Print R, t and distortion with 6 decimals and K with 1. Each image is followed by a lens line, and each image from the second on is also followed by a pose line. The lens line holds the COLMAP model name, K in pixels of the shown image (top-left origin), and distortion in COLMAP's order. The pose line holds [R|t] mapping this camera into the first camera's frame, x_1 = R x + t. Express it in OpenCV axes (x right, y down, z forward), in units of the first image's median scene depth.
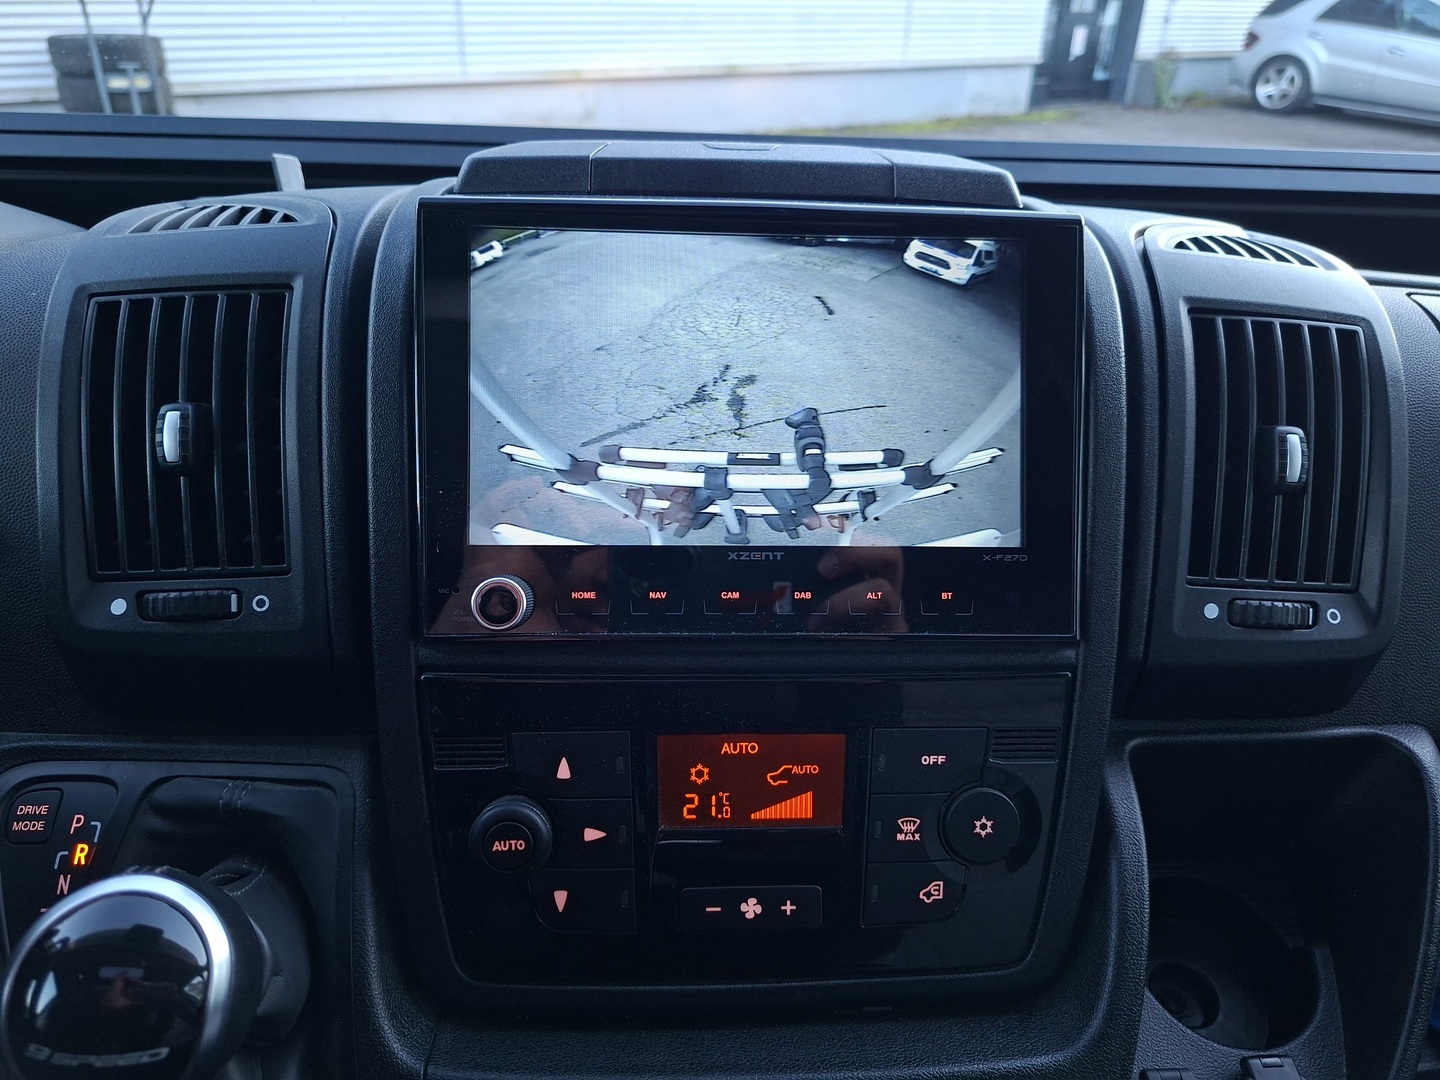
lens RADIAL K [[1011.4, 0, 720.0], [0, 1011.4, 540.0], [0, 0, 1]] dist [0.036391, -0.046644]
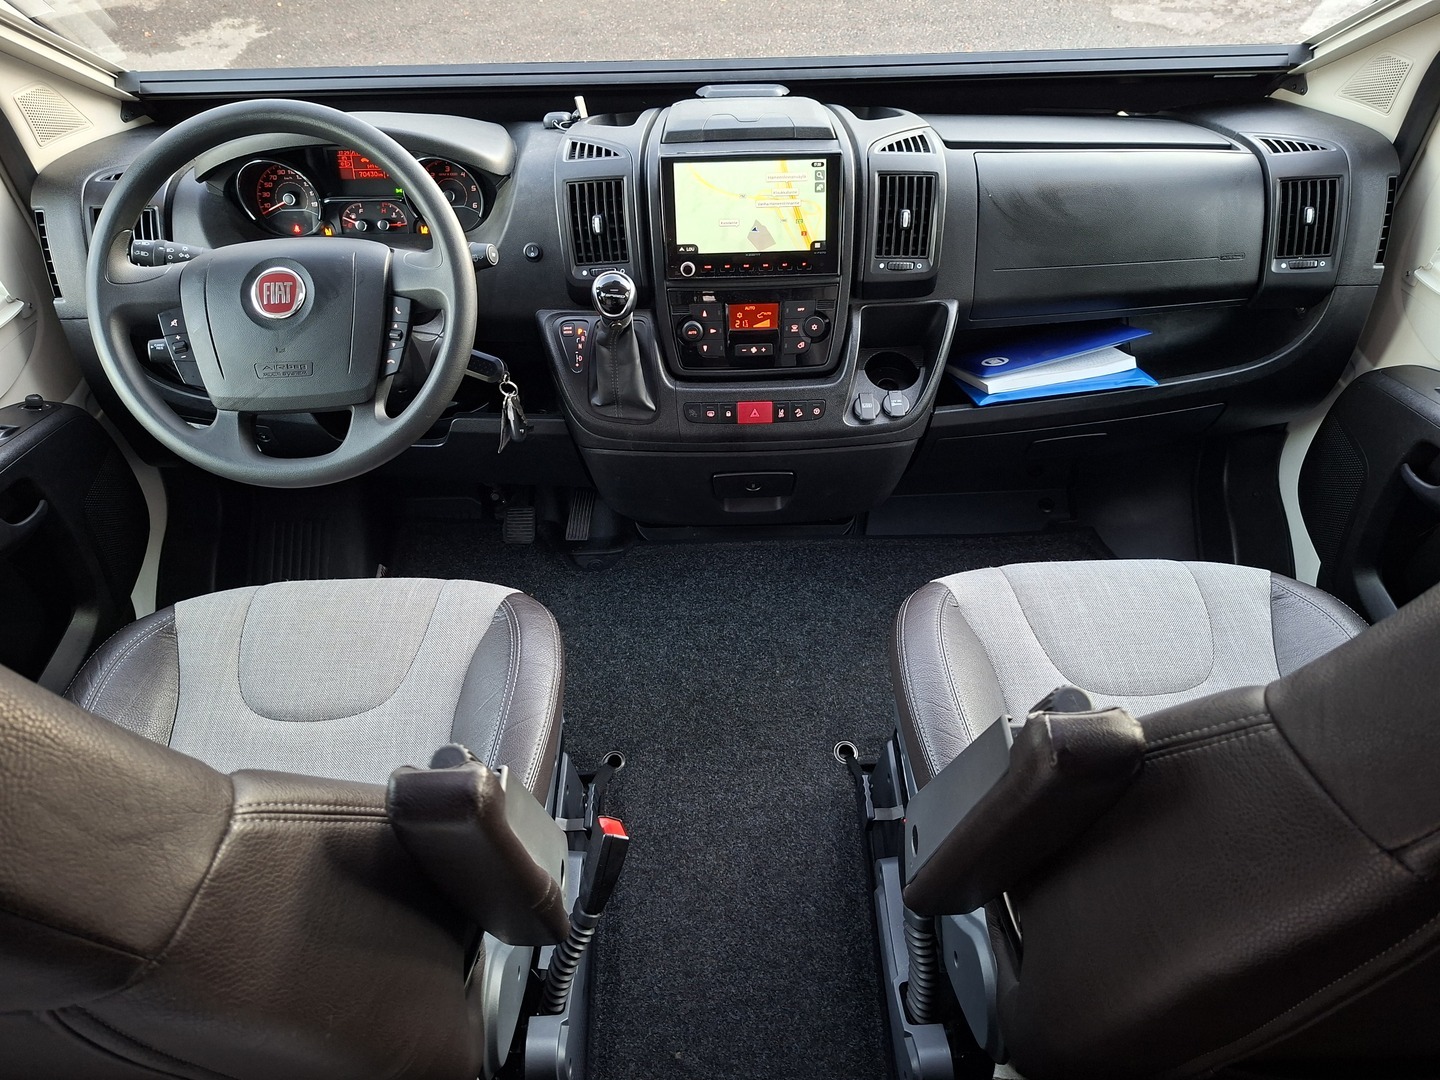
lens RADIAL K [[982.9, 0, 730.6], [0, 982.9, 533.8], [0, 0, 1]] dist [0.135358, -0.199639]
pose [[0.998759, -0.016156, -0.047111, 0.105511], [0.029817, 0.951639, 0.305768, -0.122282], [0.039893, -0.306793, 0.950940, -2.733227]]
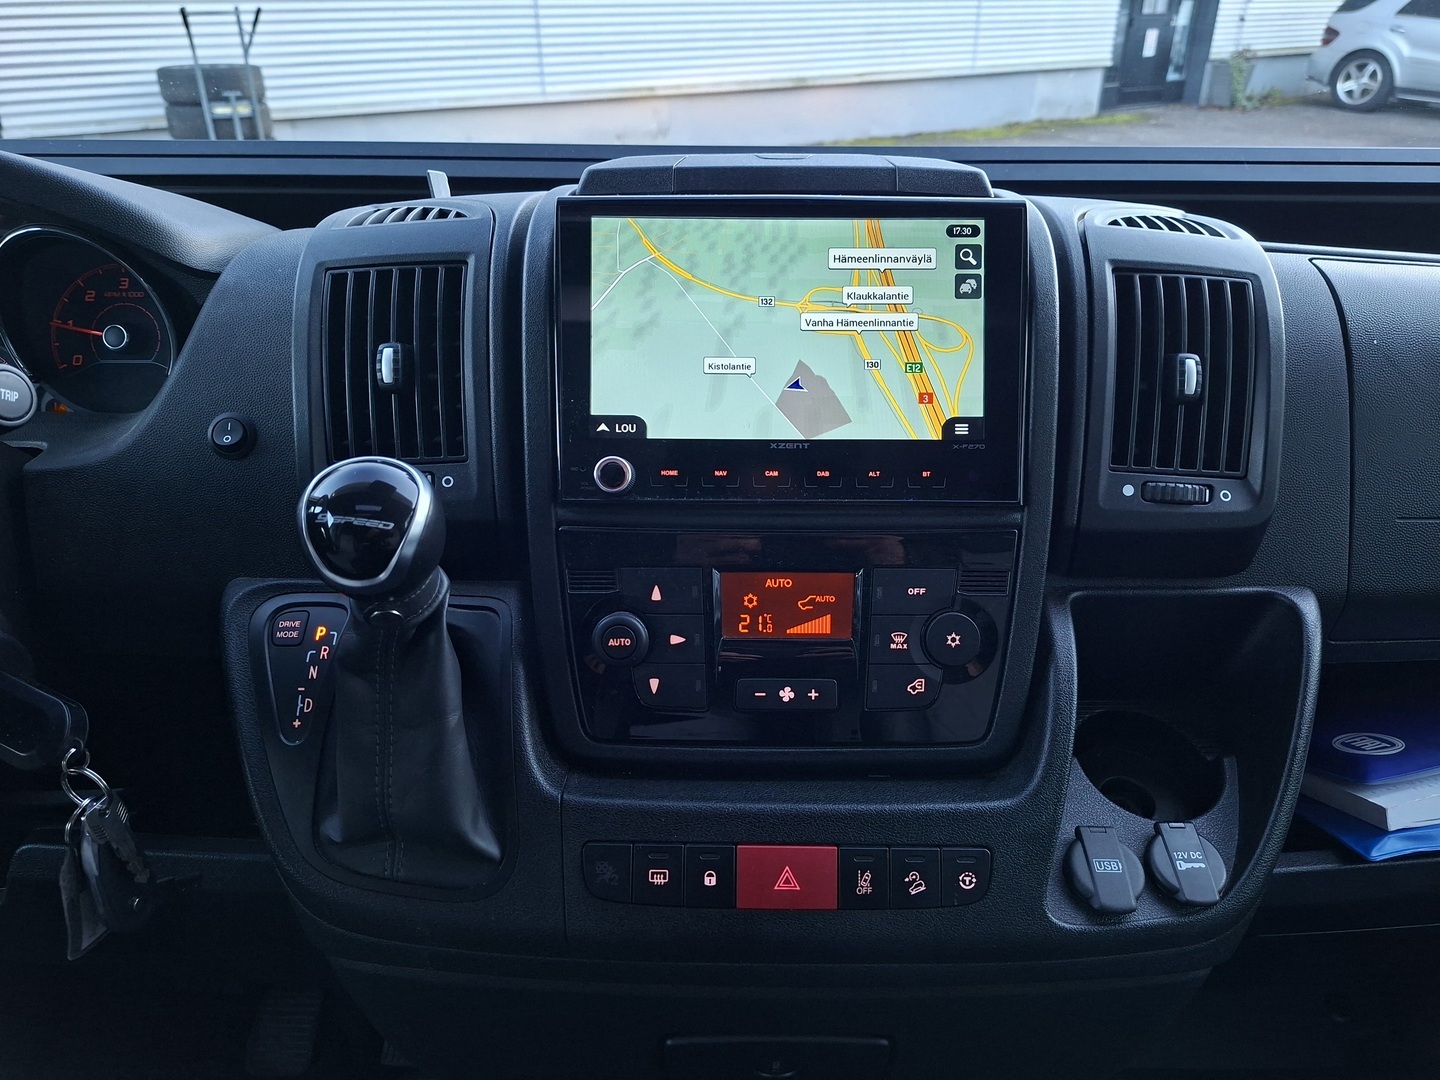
lens RADIAL K [[982.9, 0, 730.6], [0, 982.9, 533.8], [0, 0, 1]] dist [0.135358, -0.199639]
pose [[0.998281, 0.000420, -0.058602, 0.032096], [-0.001032, 0.999945, -0.010416, 0.147801], [0.058595, 0.010459, 0.998227, -0.376057]]
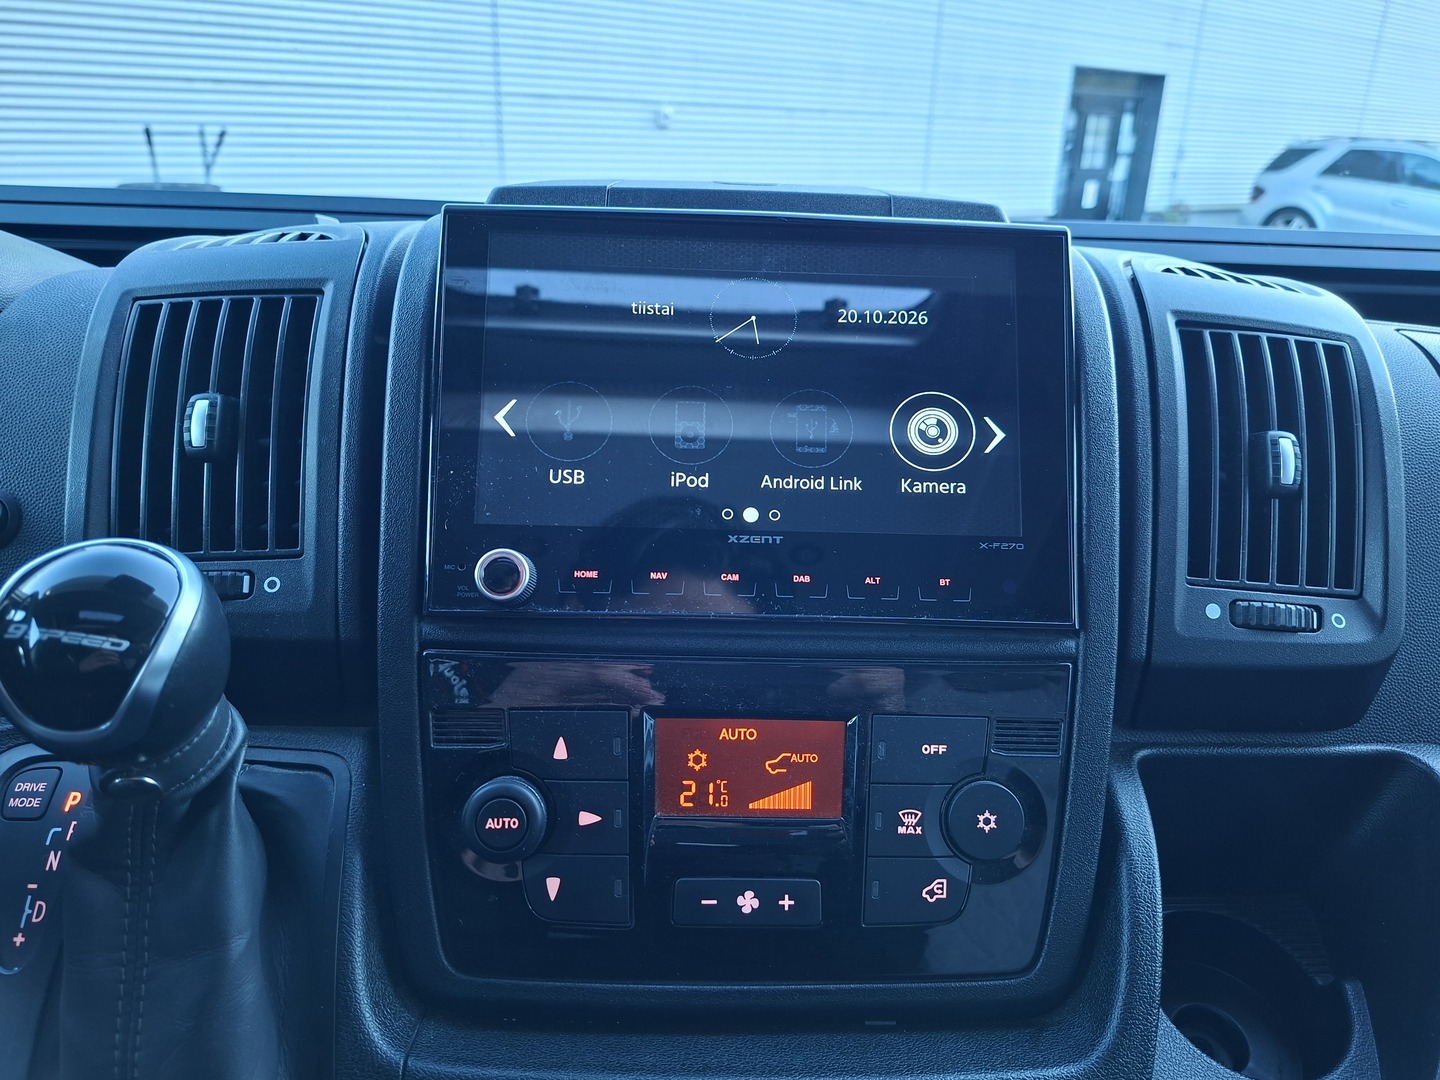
lens RADIAL K [[1013.9, 0, 720.4], [0, 1013.9, 532.1], [0, 0, 1]] dist [0.042076, -0.052094]
pose [[0.999684, 0.010670, -0.022778, 0.022131], [-0.013671, 0.990621, -0.135951, 0.140930], [0.021114, 0.136220, 0.990454, -0.014099]]
